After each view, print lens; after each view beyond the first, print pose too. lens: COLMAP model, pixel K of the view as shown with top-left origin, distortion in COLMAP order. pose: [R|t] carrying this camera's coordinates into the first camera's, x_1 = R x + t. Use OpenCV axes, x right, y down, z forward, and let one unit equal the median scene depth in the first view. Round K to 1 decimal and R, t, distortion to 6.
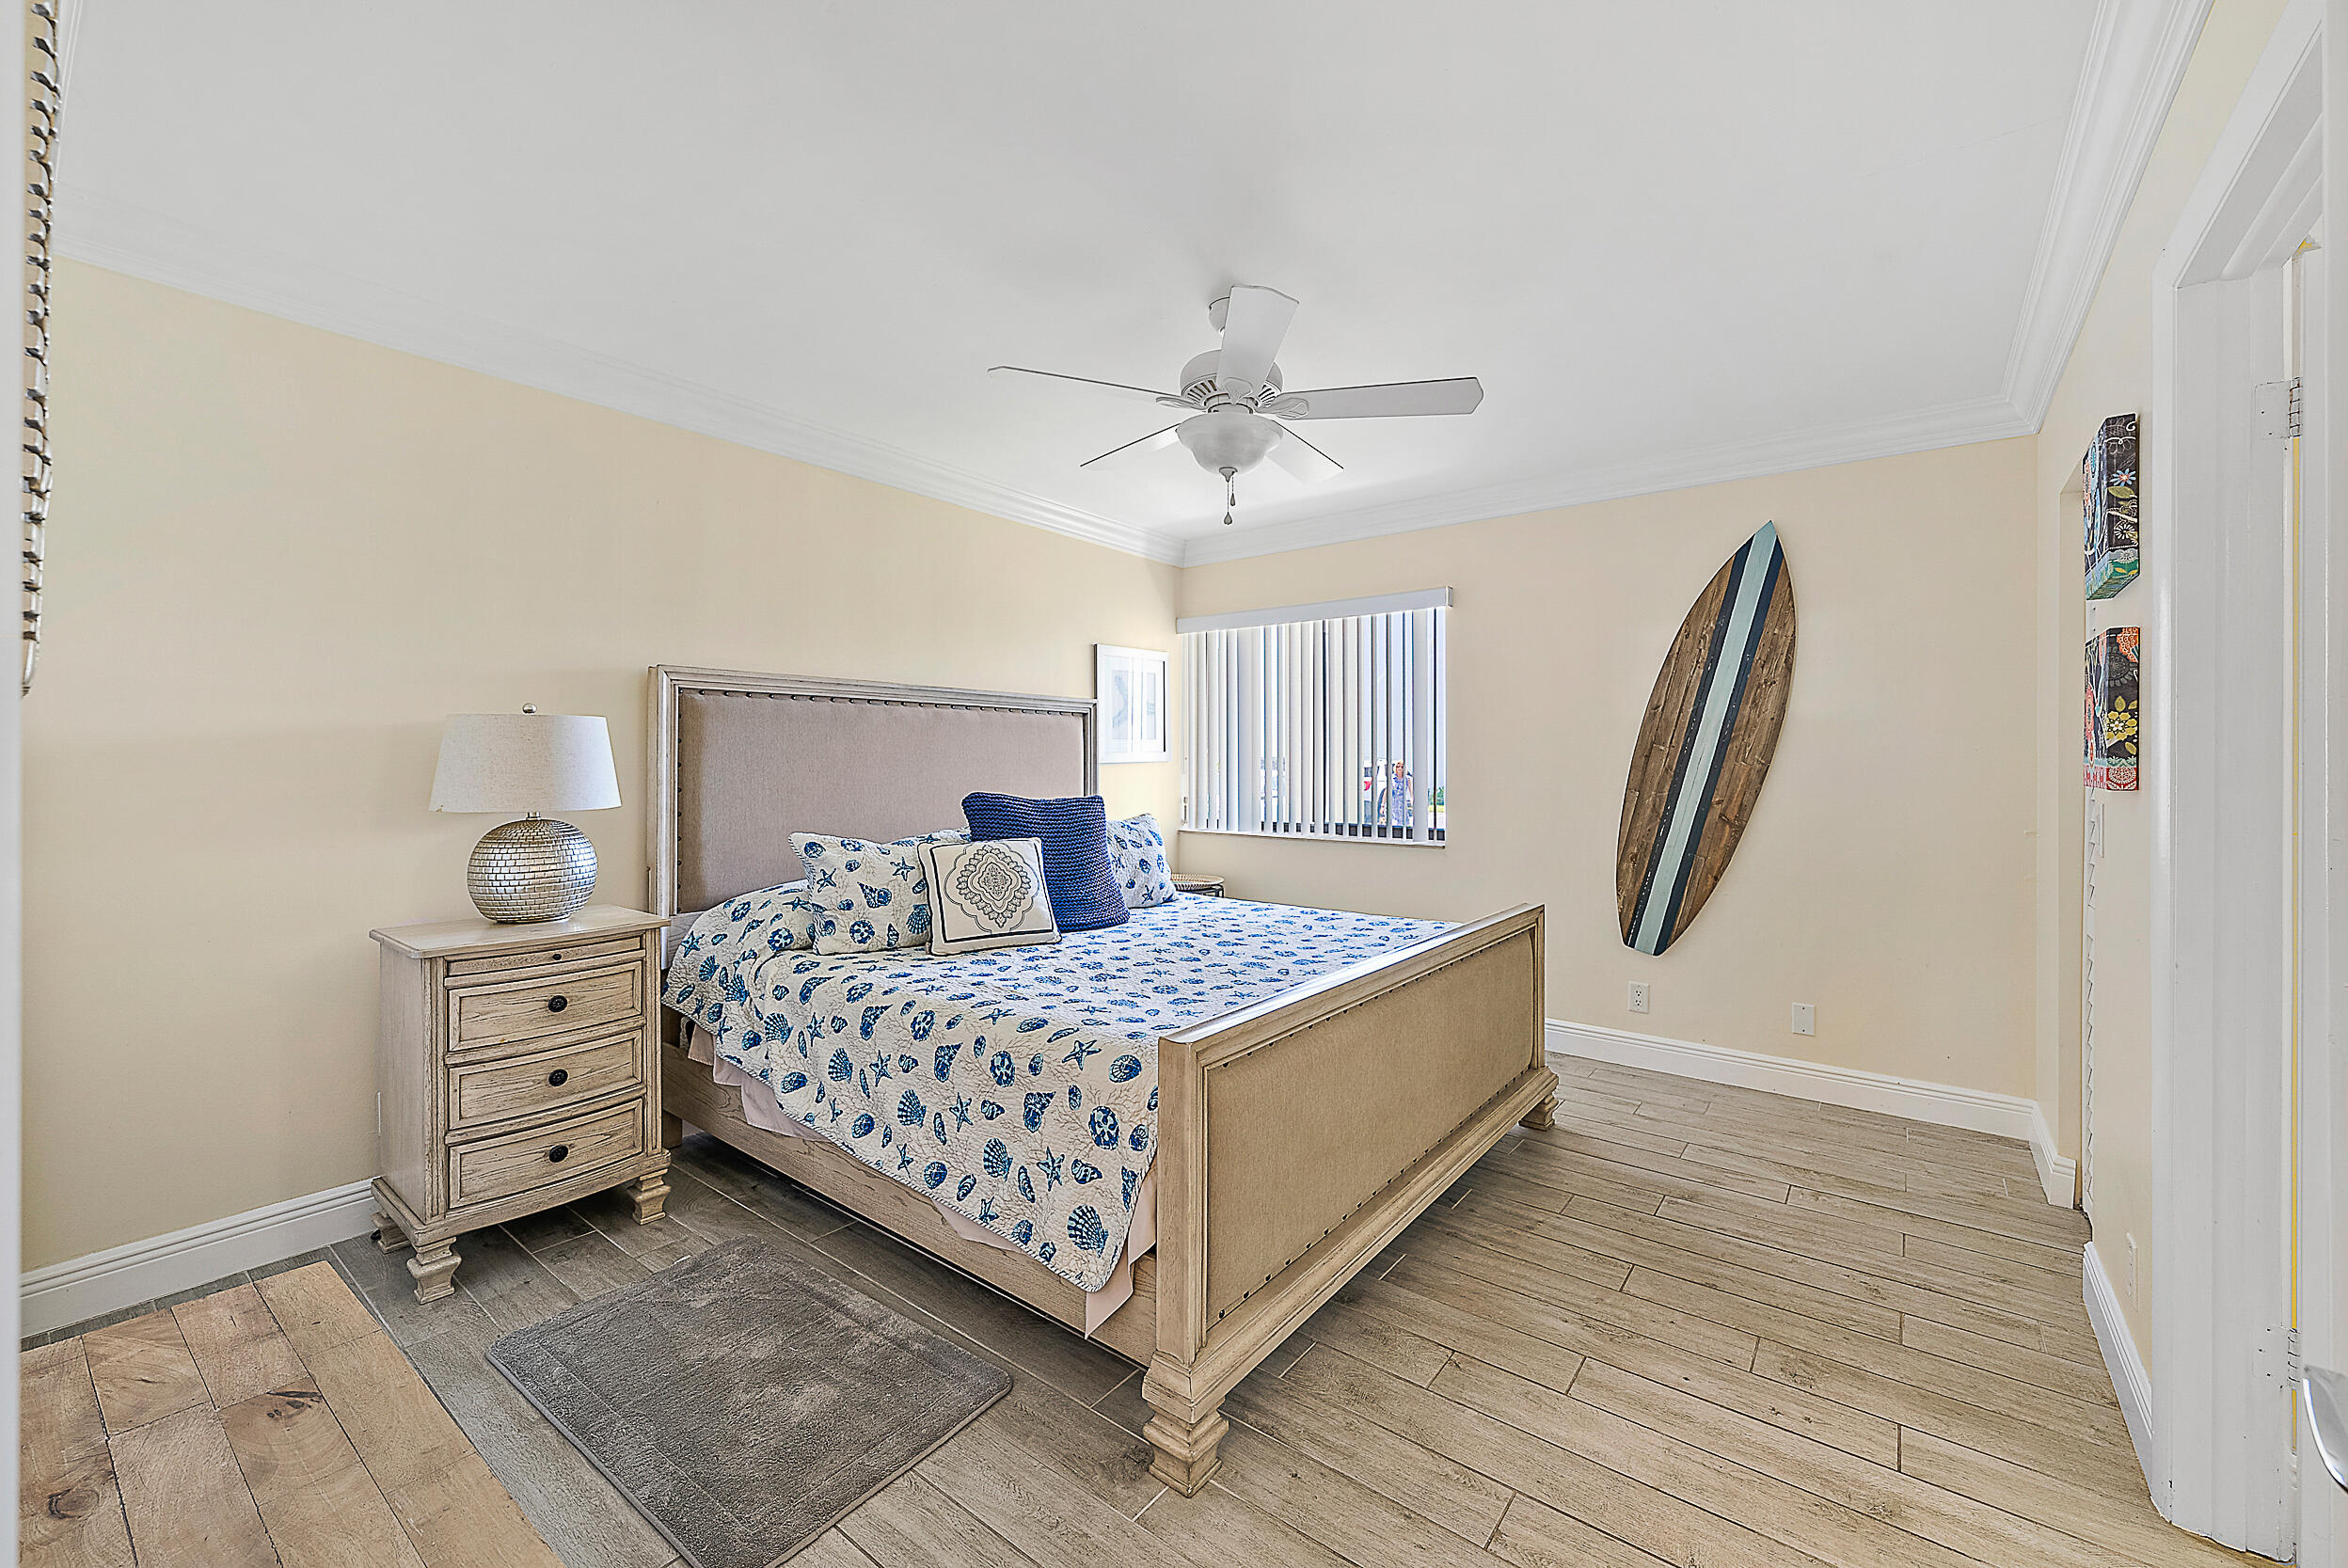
lens RADIAL K [[939.6, 0, 1174.0], [0, 939.6, 784.0], [0, 0, 1]] dist [0.000478, 0.000291]
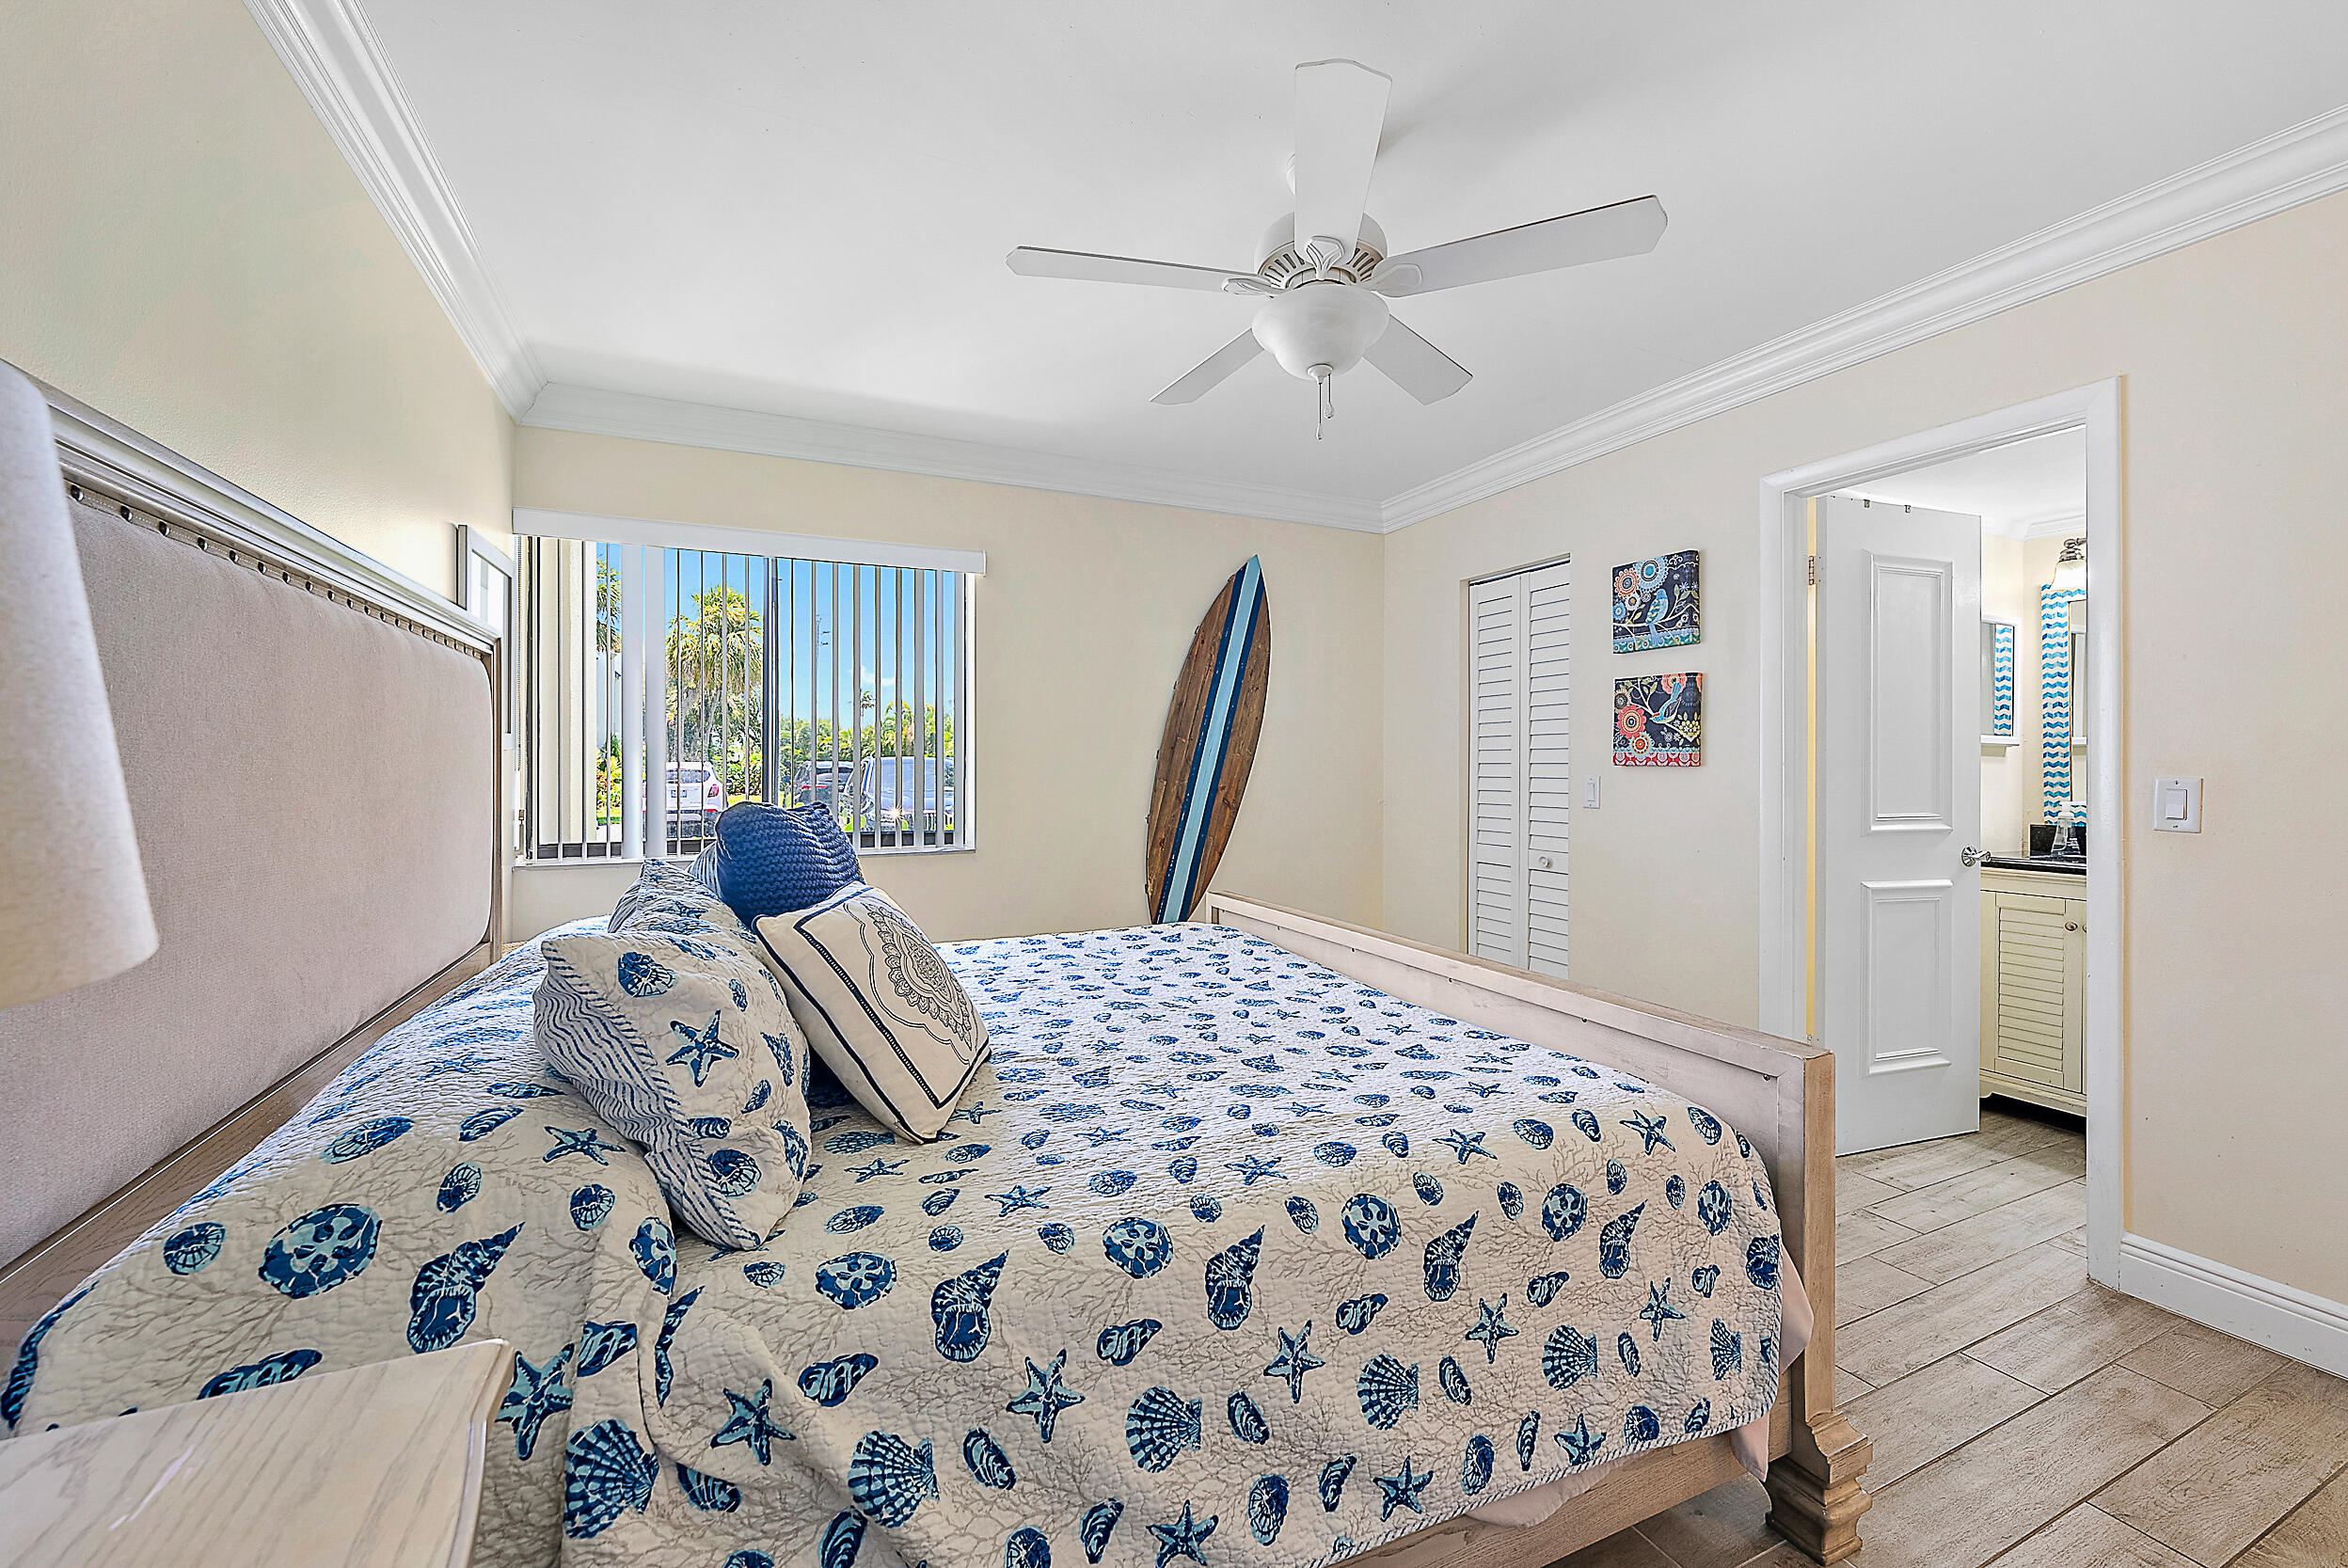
lens RADIAL K [[939.6, 0, 1174.0], [0, 939.6, 784.0], [0, 0, 1]] dist [0.000478, 0.000291]
pose [[0.455052, -0.020953, 0.890218, -0.487439], [0.021950, 0.999683, 0.012309, -0.001353], [-0.890194, 0.013939, 0.455368, 0.528783]]
